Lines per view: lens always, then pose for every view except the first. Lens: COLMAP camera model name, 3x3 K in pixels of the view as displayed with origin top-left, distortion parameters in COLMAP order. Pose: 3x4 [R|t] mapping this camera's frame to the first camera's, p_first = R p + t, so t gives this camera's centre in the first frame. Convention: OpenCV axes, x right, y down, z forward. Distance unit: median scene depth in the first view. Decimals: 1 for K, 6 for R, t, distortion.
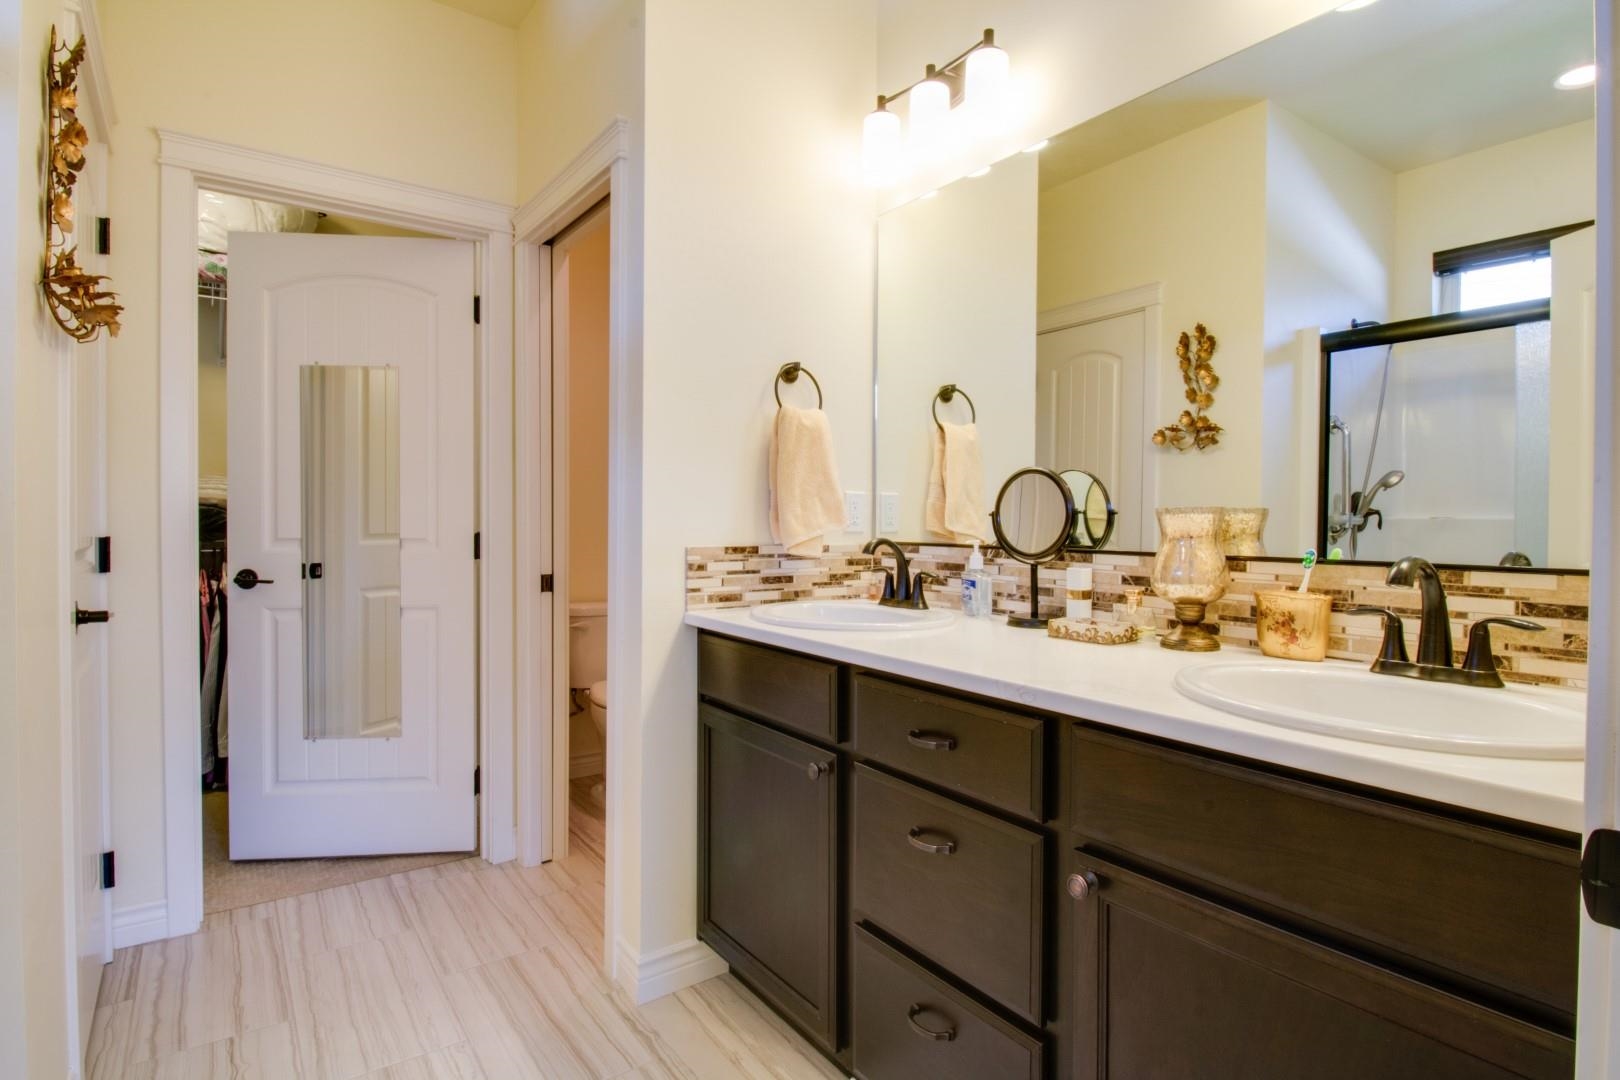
lens RADIAL K [[846.0, 0, 810.4], [0, 846.0, 541.4], [0, 0, 1]] dist [-0.006259, -0.000284]
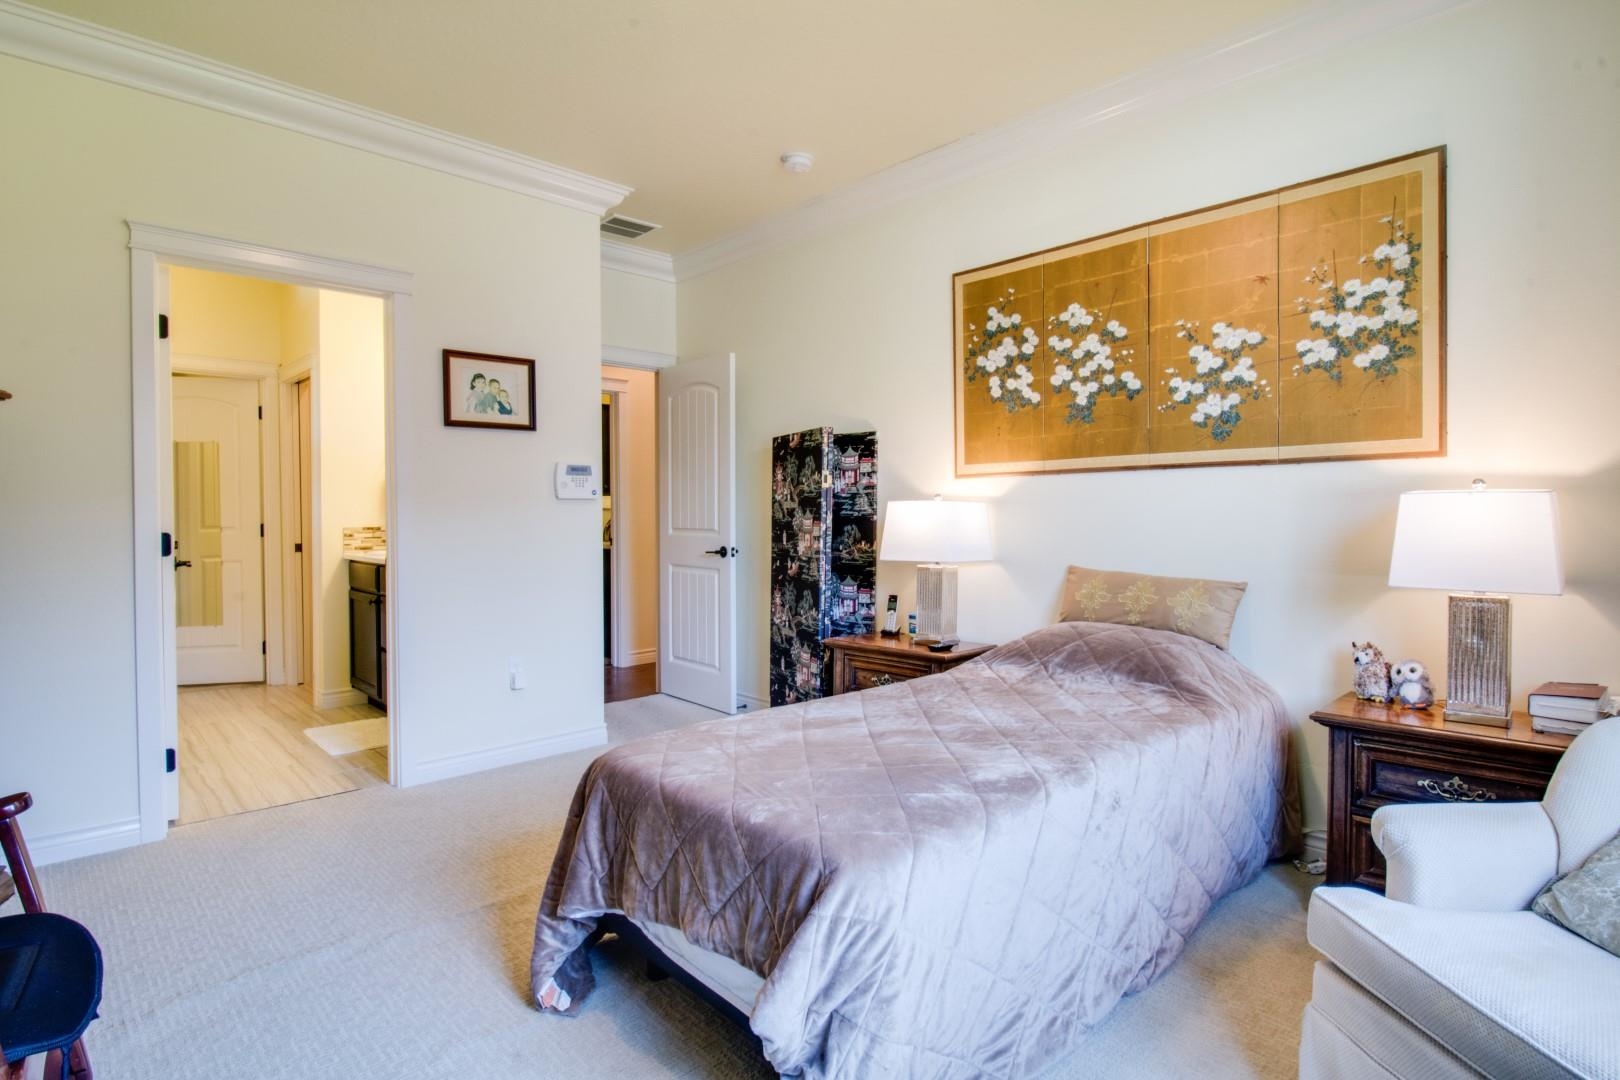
lens RADIAL K [[846.0, 0, 805.9], [0, 846.0, 530.2], [0, 0, 1]] dist [-0.006259, -0.000284]
pose [[0.990872, -0.017272, 0.133697, 0.638191], [0.017786, 0.999838, -0.002651, 0.033890], [-0.133629, 0.005005, 0.991019, -1.199839]]
